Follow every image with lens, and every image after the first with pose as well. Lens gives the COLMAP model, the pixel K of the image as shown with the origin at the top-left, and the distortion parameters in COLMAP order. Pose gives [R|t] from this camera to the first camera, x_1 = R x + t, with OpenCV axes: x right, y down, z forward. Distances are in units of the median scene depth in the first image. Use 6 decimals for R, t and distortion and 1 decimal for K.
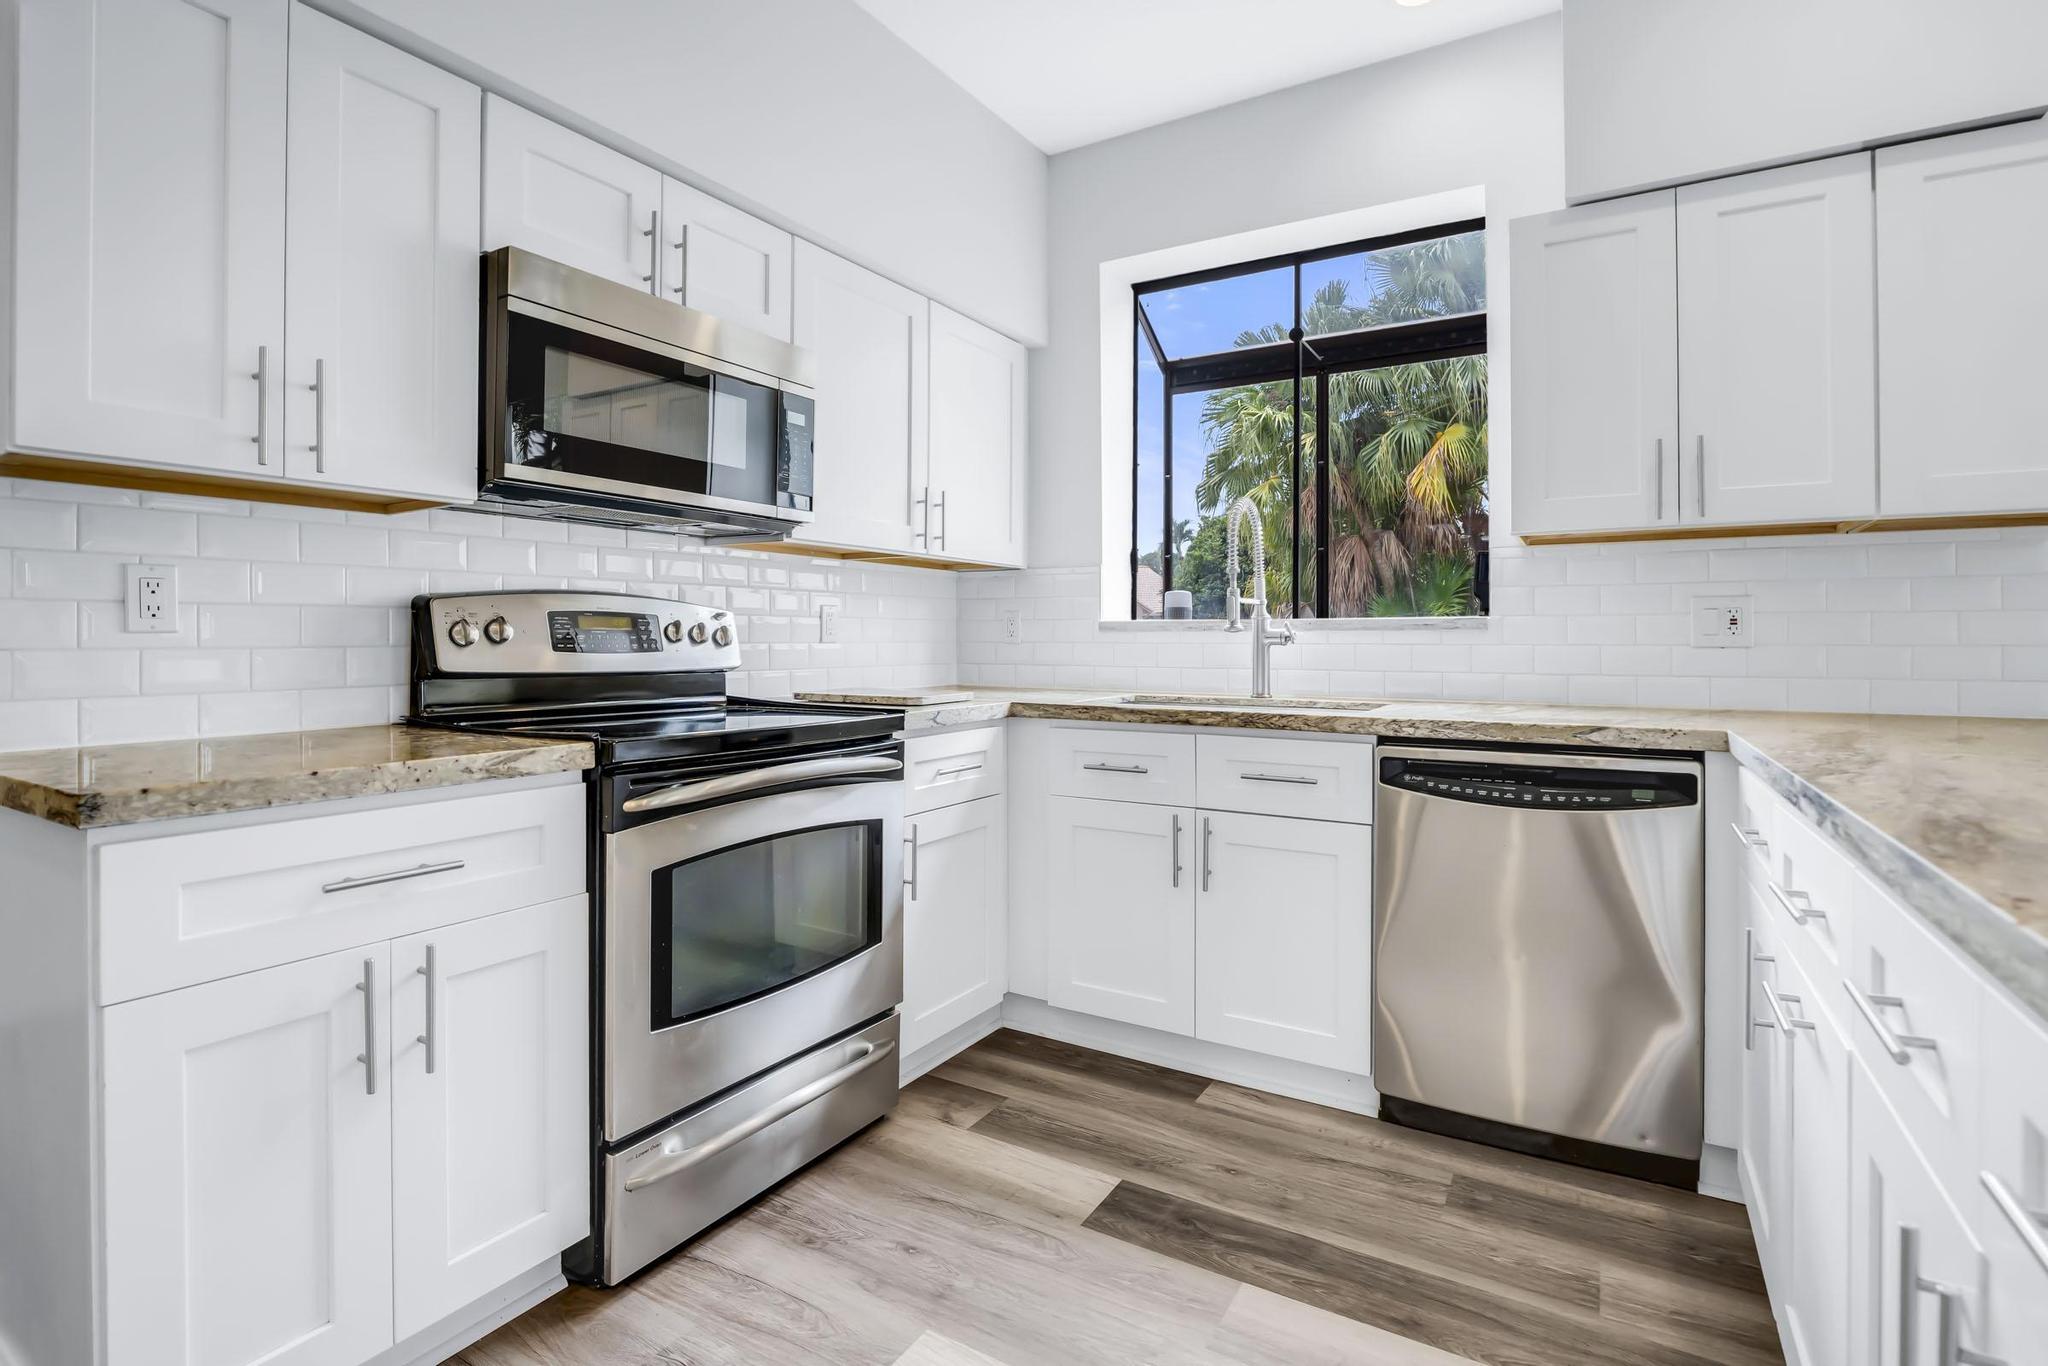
lens RADIAL K [[970.2, 0, 1024.0], [0, 970.2, 683.0], [0, 0, 1]] dist [-0.022697, 0.001352]
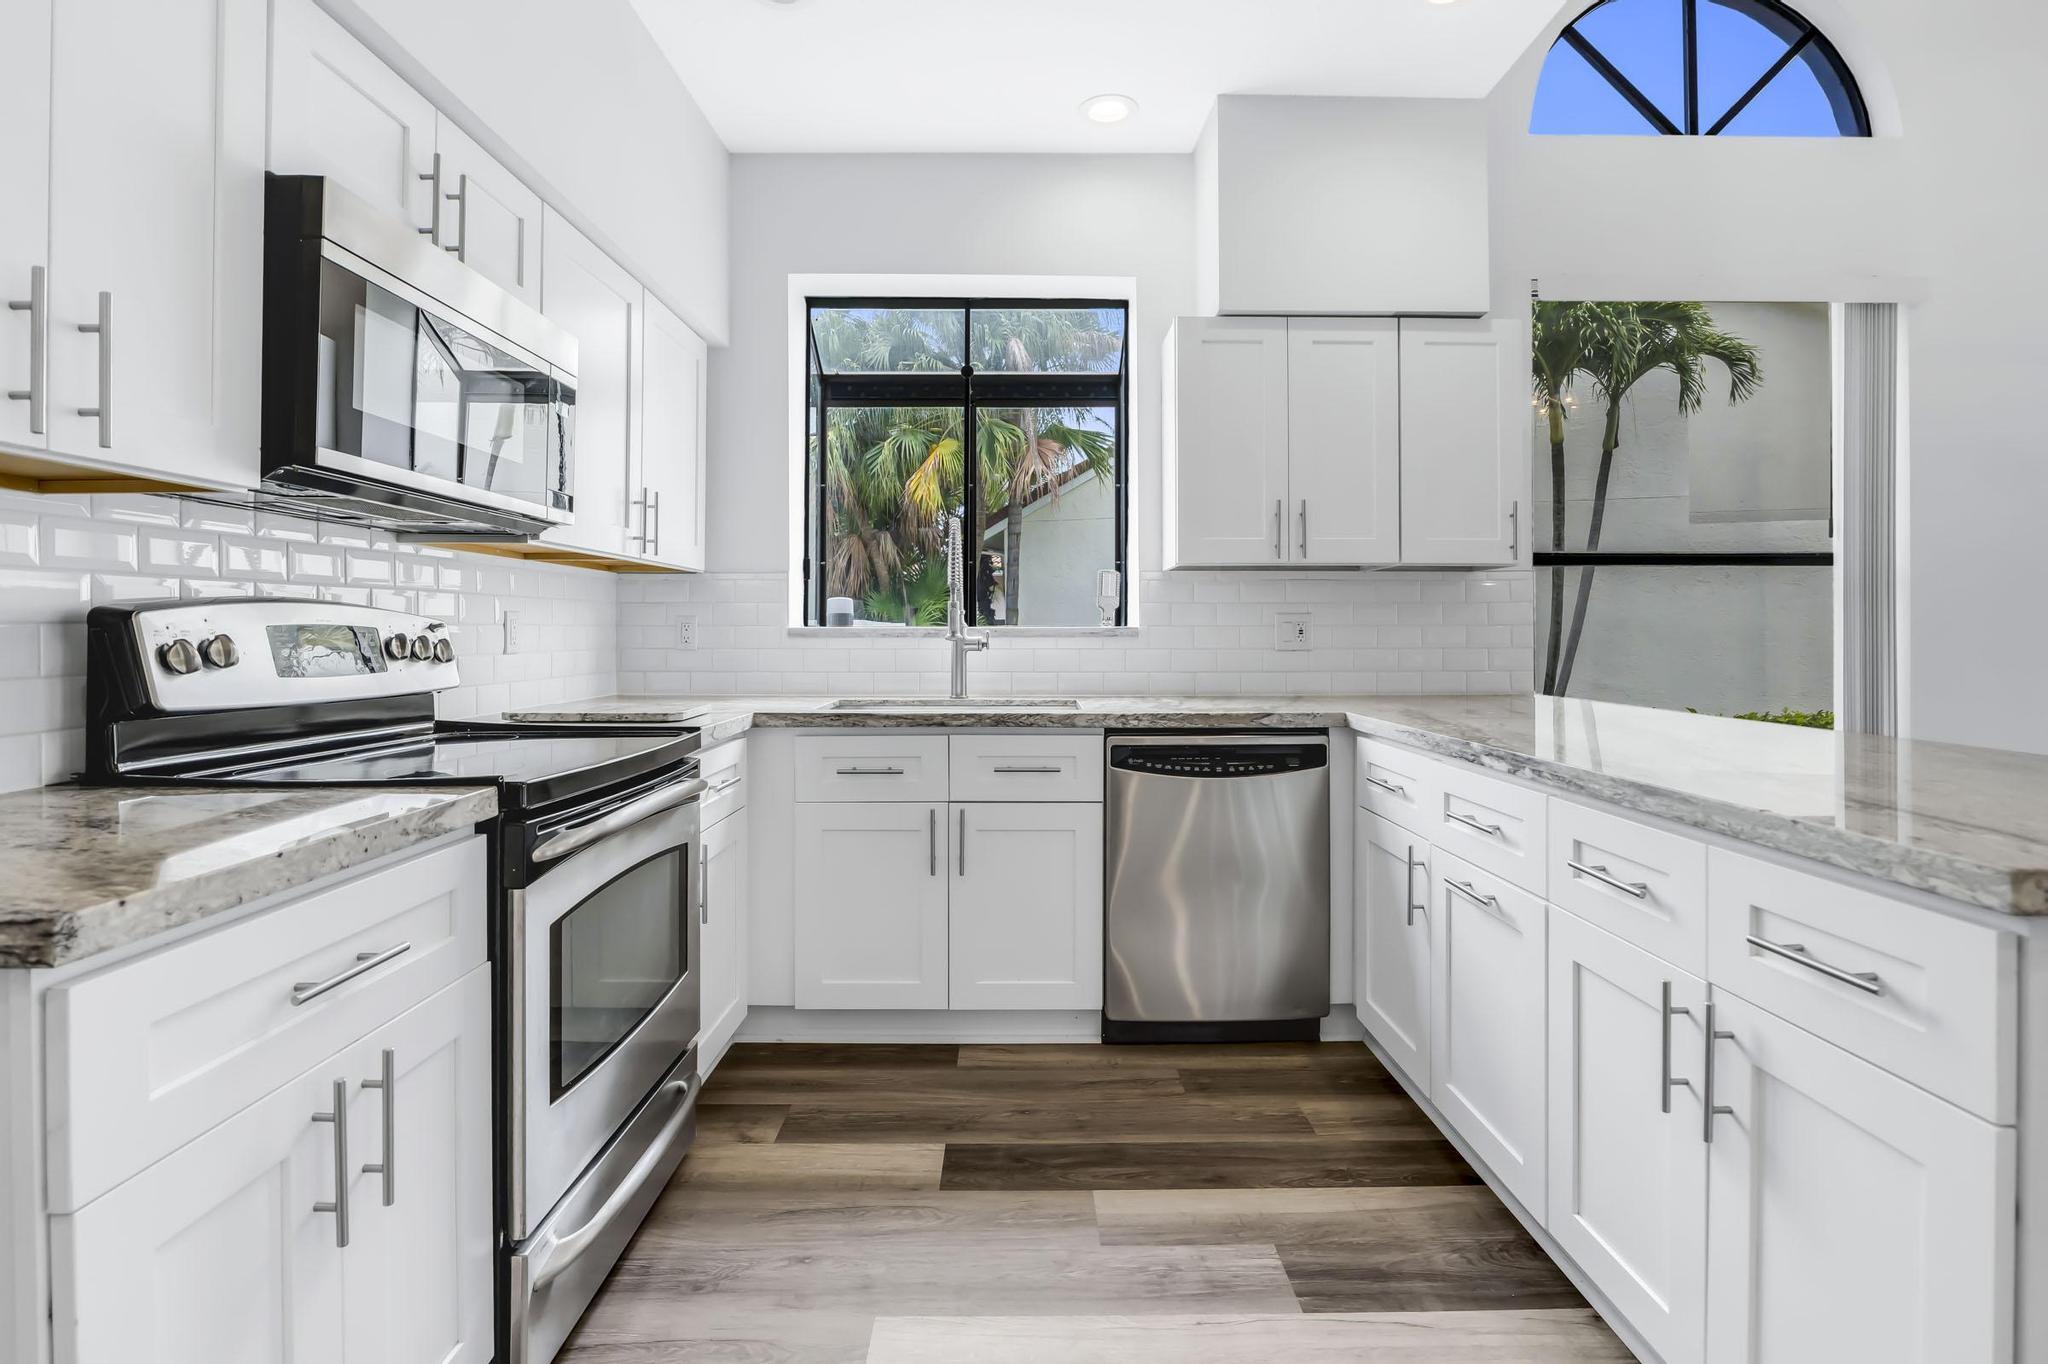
lens RADIAL K [[970.2, 0, 1024.0], [0, 970.2, 682.0], [0, 0, 1]] dist [-0.022697, 0.001352]
pose [[0.852839, -0.028489, 0.521396, -0.361196], [0.024269, 0.999594, 0.014923, -0.024419], [-0.521609, -0.000073, 0.853185, 0.013946]]
